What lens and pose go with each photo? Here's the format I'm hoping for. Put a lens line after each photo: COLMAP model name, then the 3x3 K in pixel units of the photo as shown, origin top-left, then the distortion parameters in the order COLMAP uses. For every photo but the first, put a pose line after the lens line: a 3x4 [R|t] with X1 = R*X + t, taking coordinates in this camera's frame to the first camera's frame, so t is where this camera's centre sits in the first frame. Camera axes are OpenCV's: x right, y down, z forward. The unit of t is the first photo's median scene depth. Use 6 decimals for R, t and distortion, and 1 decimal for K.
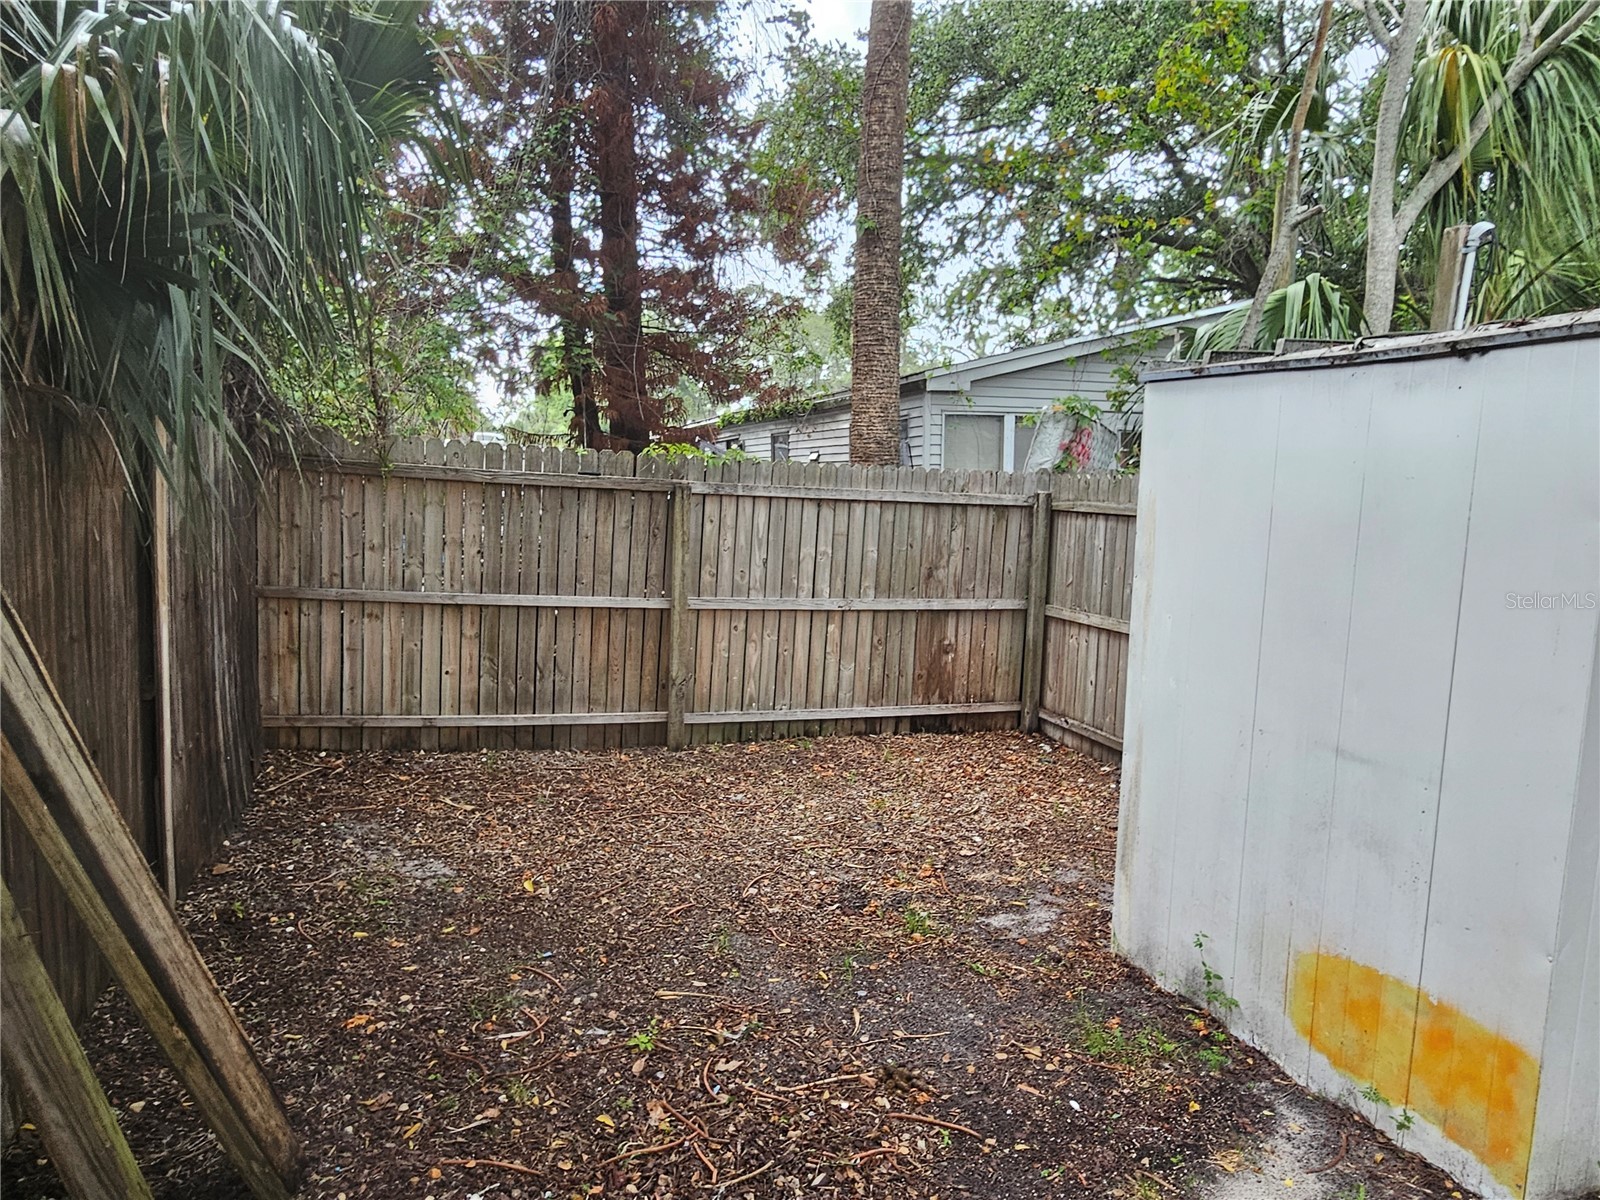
lens RADIAL K [[809.6, 0, 791.0], [0, 809.6, 595.6], [0, 0, 1]] dist [0.010097, 0.000138]
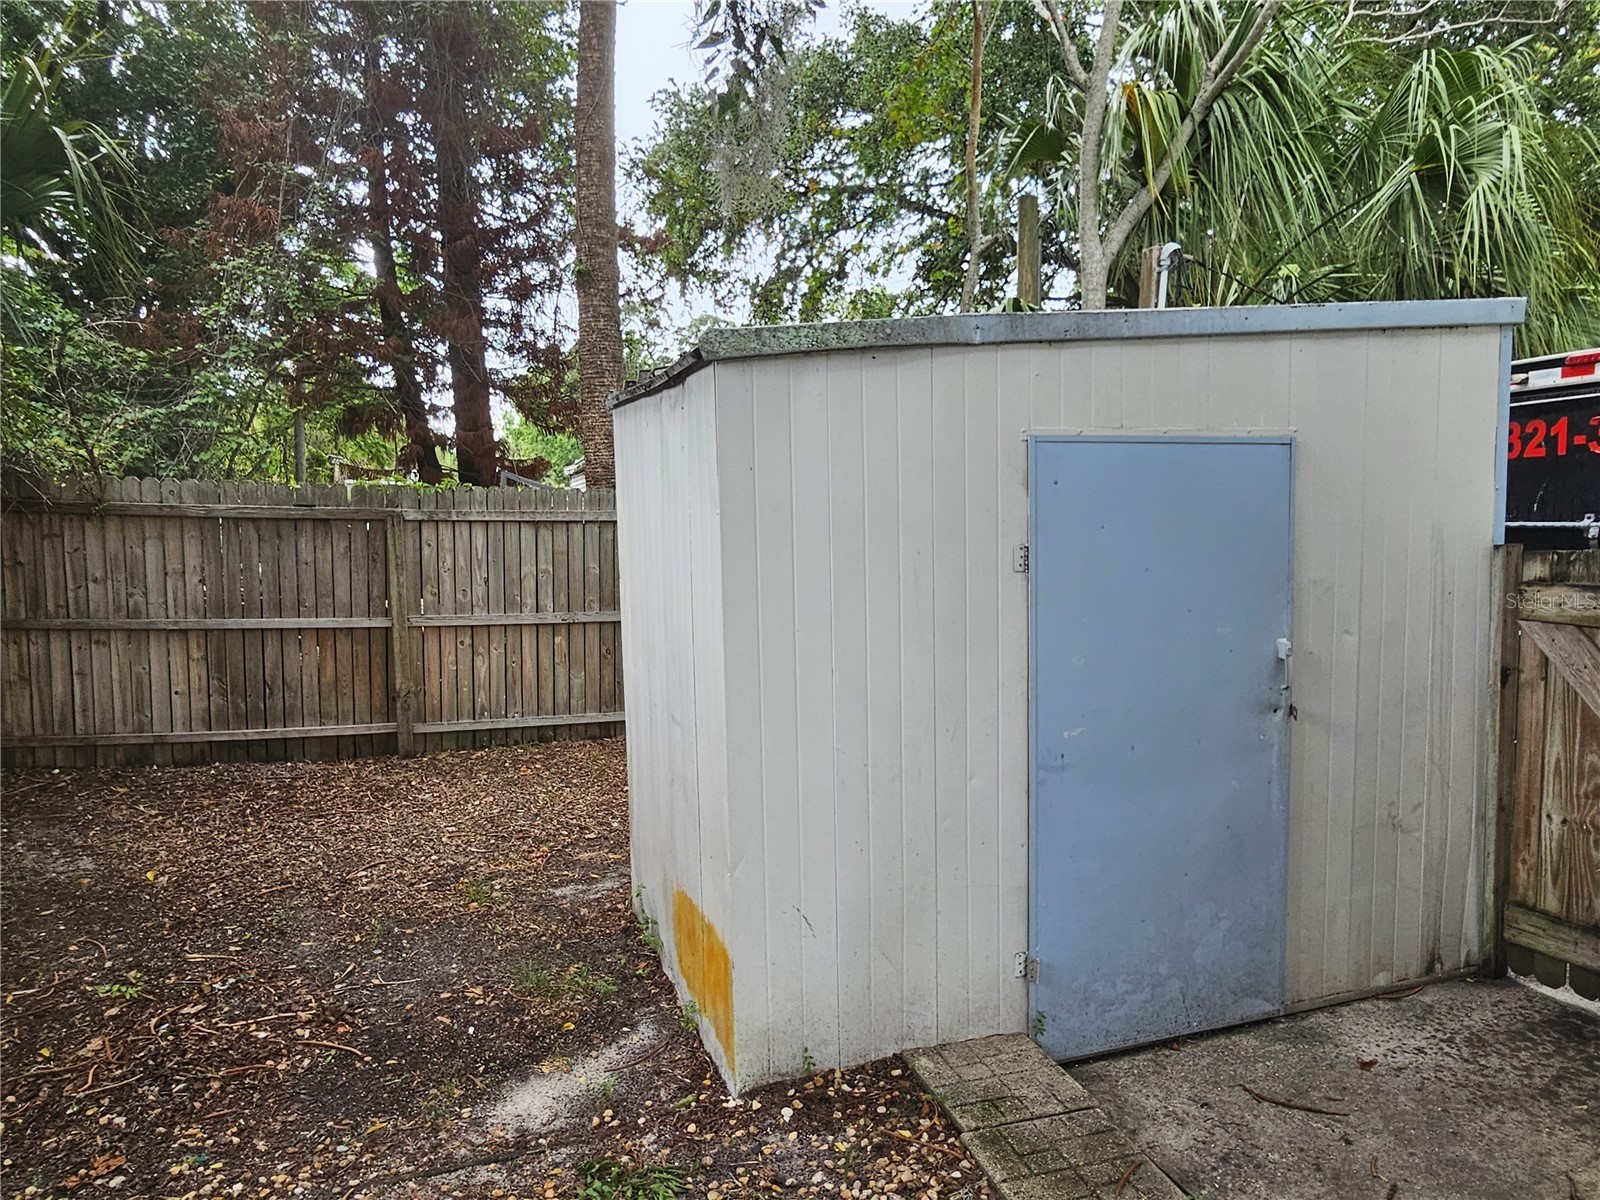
lens RADIAL K [[809.6, 0, 809.1], [0, 809.6, 606.9], [0, 0, 1]] dist [0.010097, 0.000138]
pose [[0.999279, -0.035983, -0.012101, 0.425379], [0.035762, 0.999198, -0.017999, 0.029006], [0.012739, 0.017553, 0.999765, -0.081051]]
